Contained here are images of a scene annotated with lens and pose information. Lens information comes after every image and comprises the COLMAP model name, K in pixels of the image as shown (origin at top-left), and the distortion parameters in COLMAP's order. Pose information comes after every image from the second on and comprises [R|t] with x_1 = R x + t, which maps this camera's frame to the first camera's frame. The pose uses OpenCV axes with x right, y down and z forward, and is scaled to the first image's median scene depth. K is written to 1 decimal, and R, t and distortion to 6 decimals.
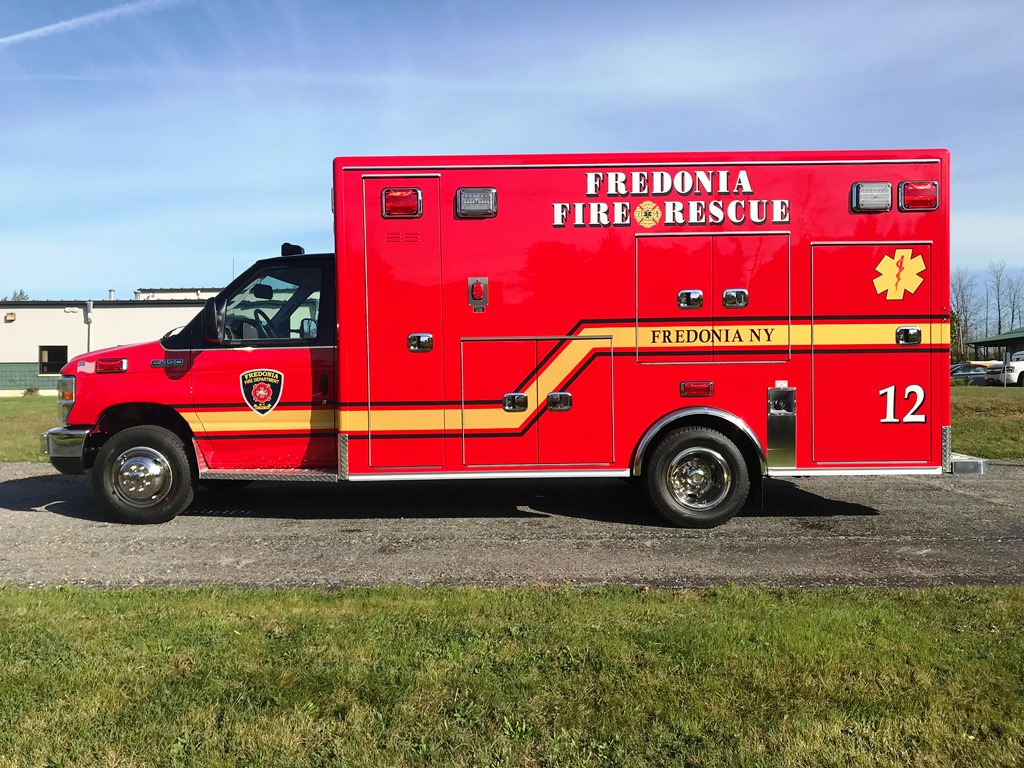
lens RADIAL K [[839.5, 0, 515.9], [0, 839.5, 378.4], [0, 0, 1]] dist [0.051084, -0.066931]
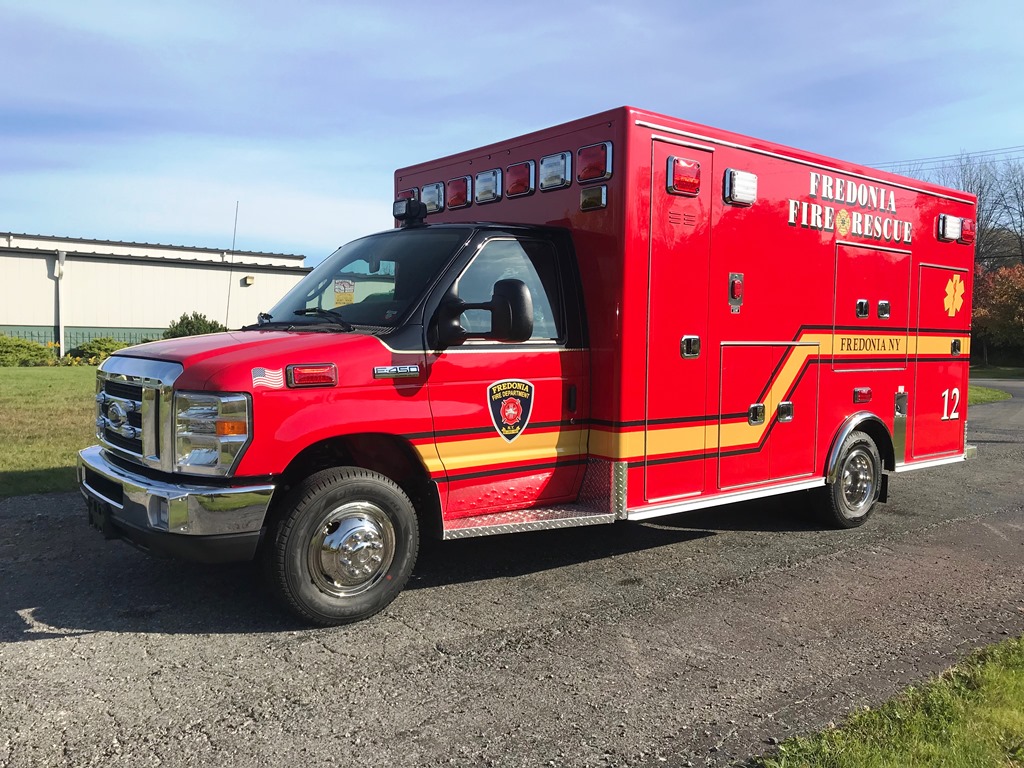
lens RADIAL K [[839.5, 0, 515.9], [0, 839.5, 378.4], [0, 0, 1]] dist [0.051084, -0.066931]
pose [[0.782626, -0.007945, 0.622441, -0.773634], [-0.007767, 0.999716, 0.022527, -0.028580], [-0.622444, -0.022464, 0.782342, 0.449288]]
